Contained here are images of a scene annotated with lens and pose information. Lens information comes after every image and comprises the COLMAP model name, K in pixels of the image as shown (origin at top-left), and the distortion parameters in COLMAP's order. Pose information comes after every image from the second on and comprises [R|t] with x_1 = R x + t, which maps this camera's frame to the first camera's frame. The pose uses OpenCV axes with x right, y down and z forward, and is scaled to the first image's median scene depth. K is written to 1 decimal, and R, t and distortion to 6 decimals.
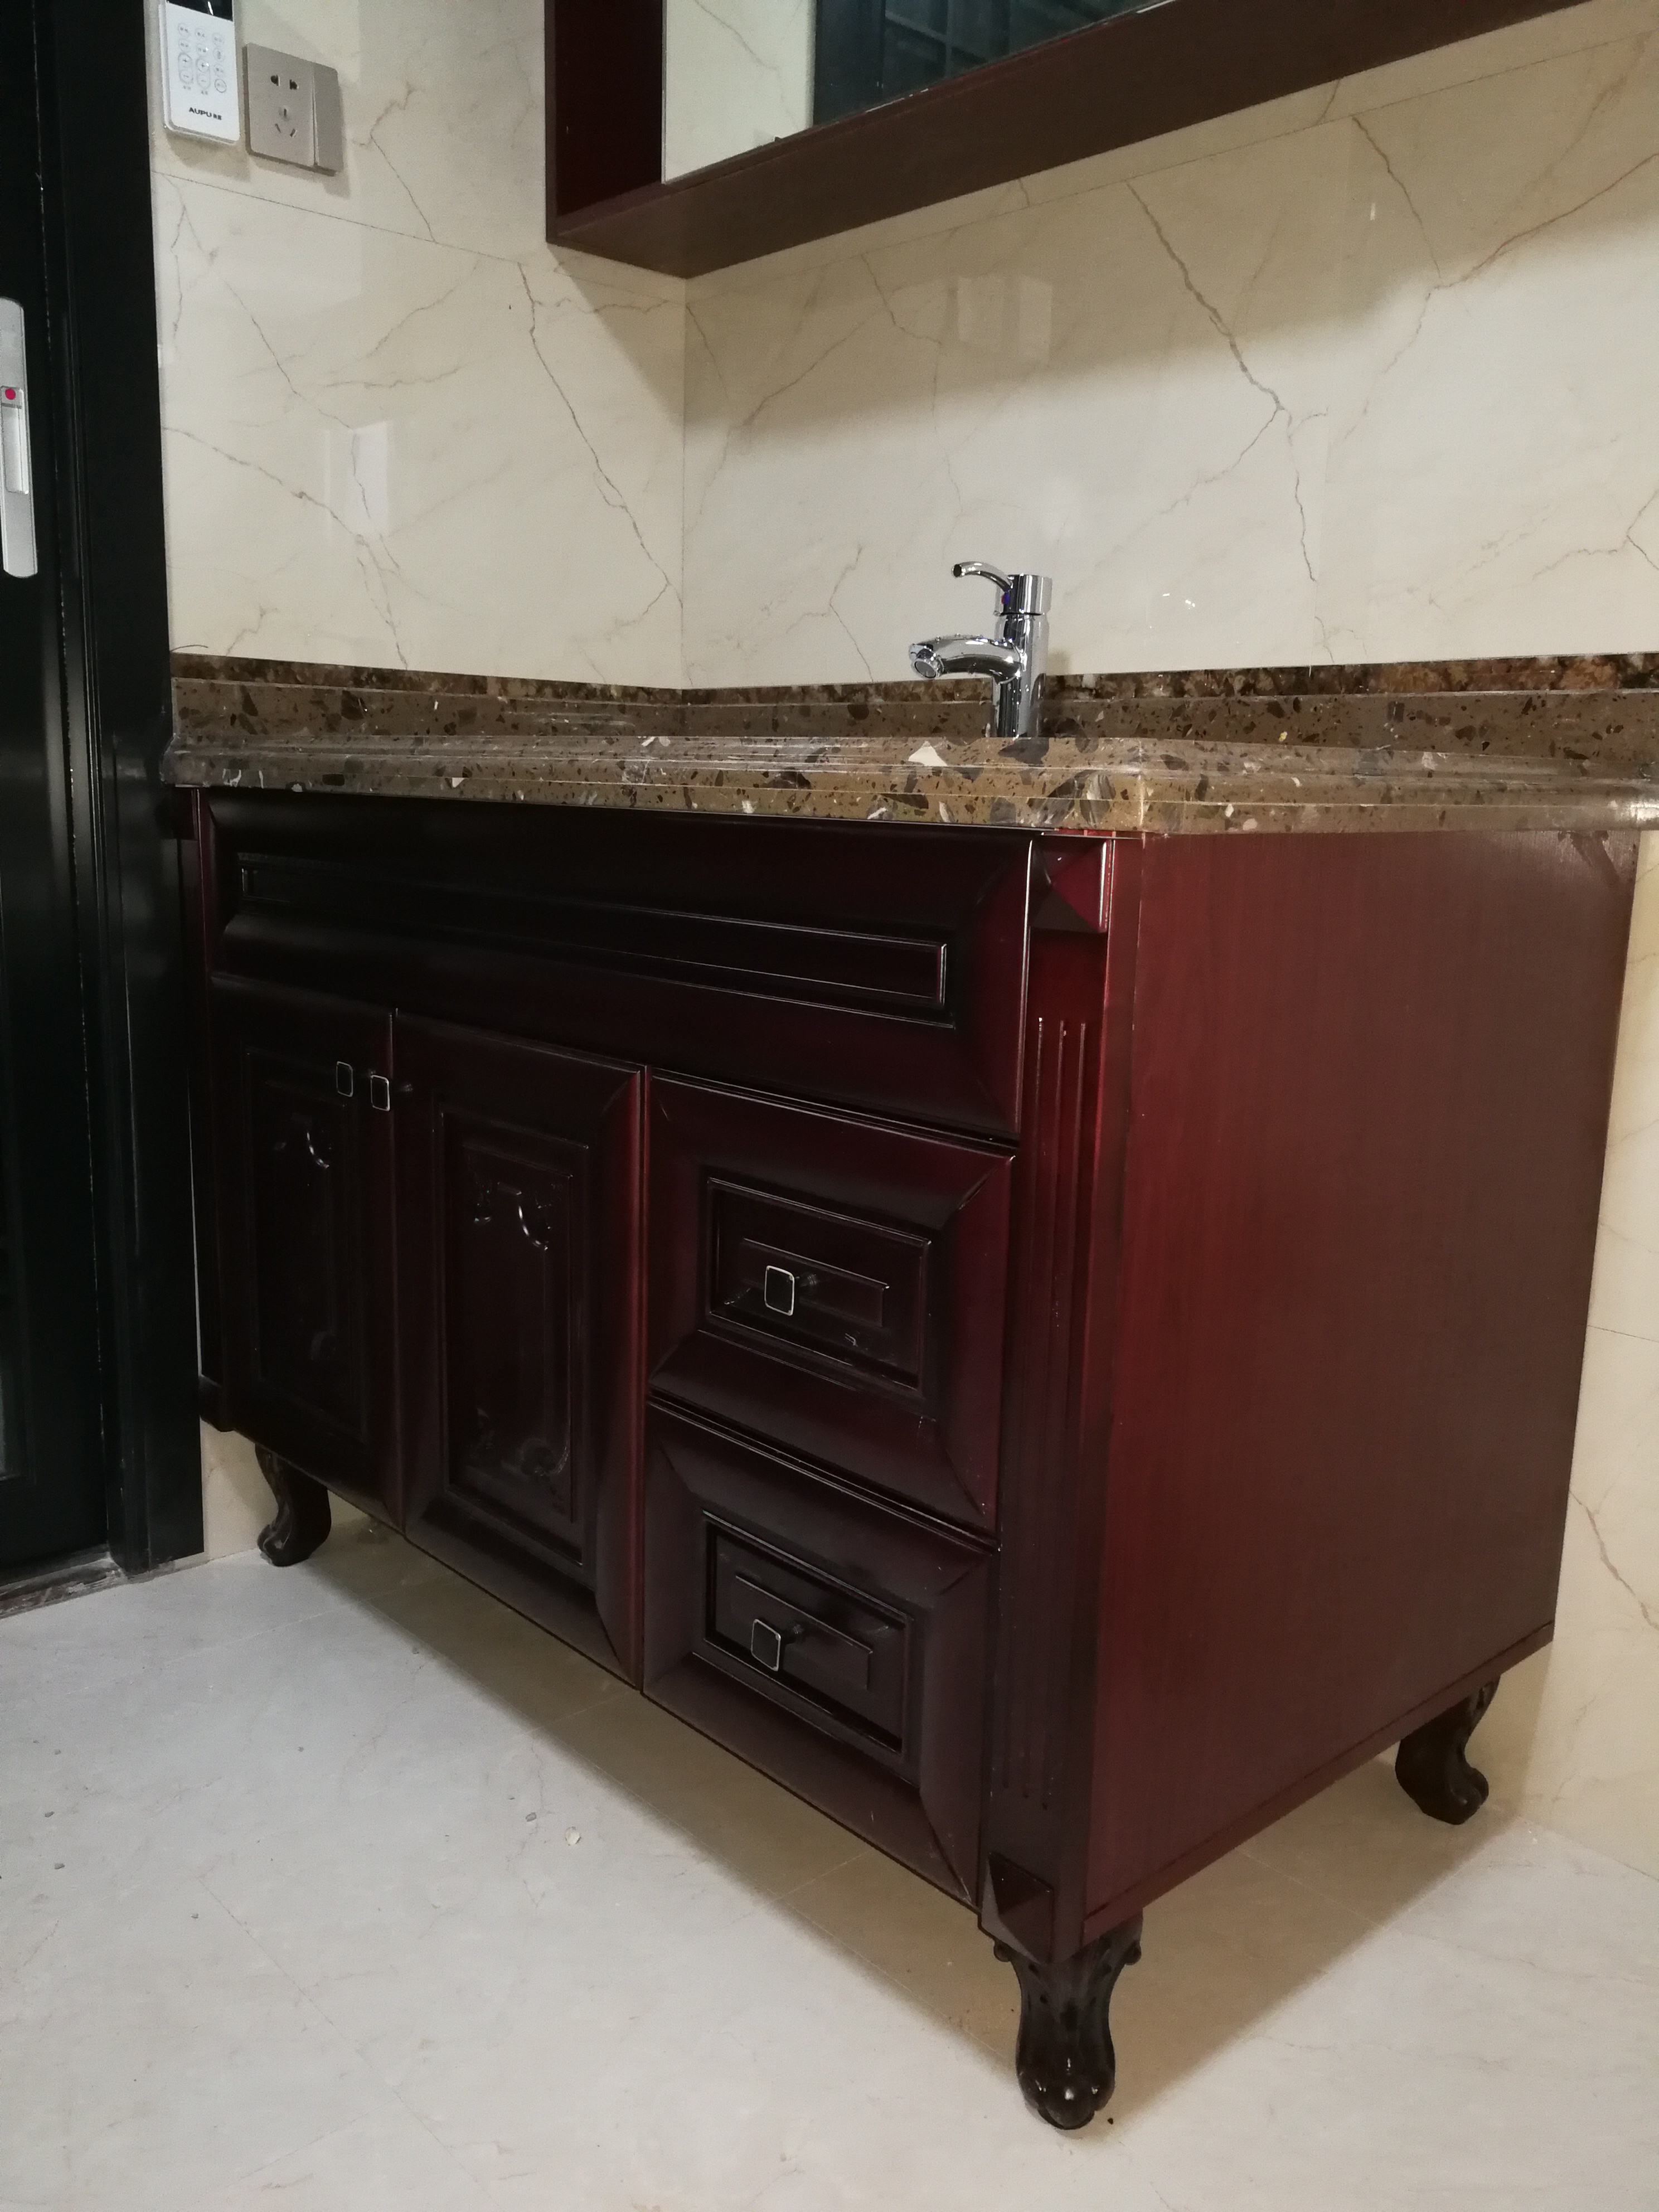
lens RADIAL K [[1760.8, 0, 829.9], [0, 1760.8, 1107.7], [0, 0, 1]] dist [0.014657, -0.021120]
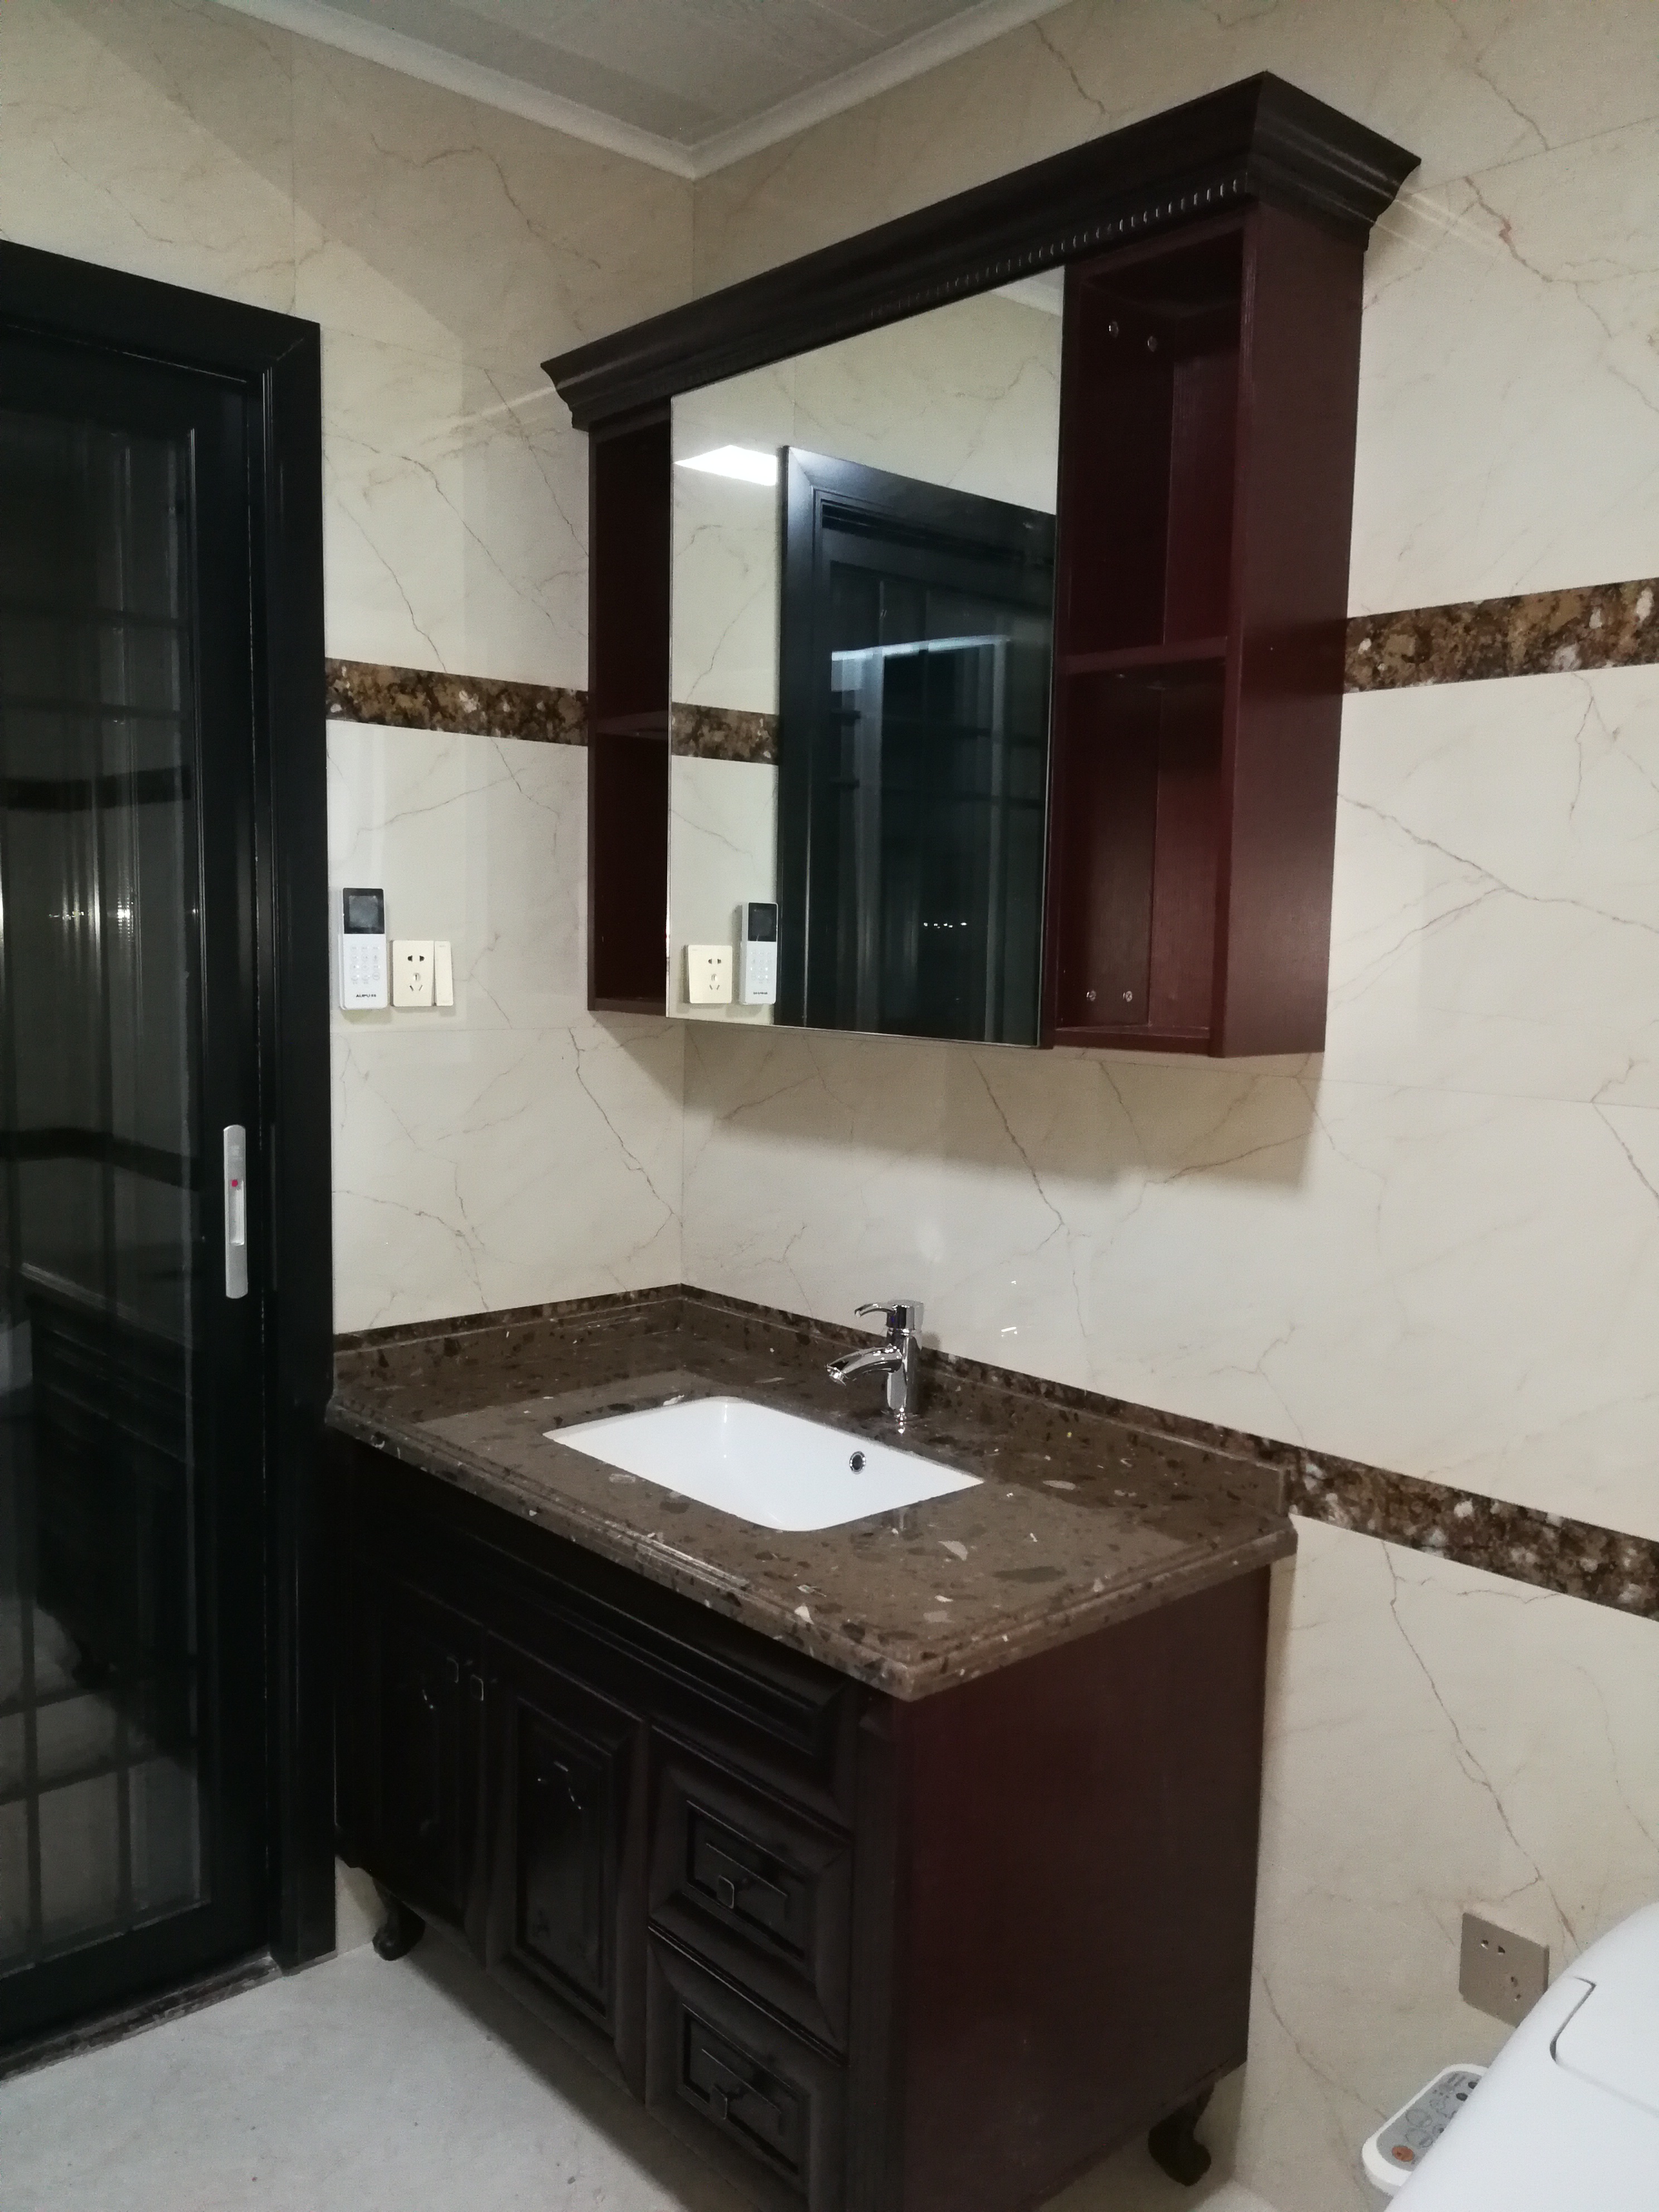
lens RADIAL K [[1760.8, 0, 830.9], [0, 1760.8, 1106.3], [0, 0, 1]] dist [0.014657, -0.021120]
pose [[0.999949, -0.001956, -0.009921, 0.059739], [0.001199, 0.997124, -0.075782, -0.340763], [0.010040, 0.075766, 0.997075, -0.489303]]
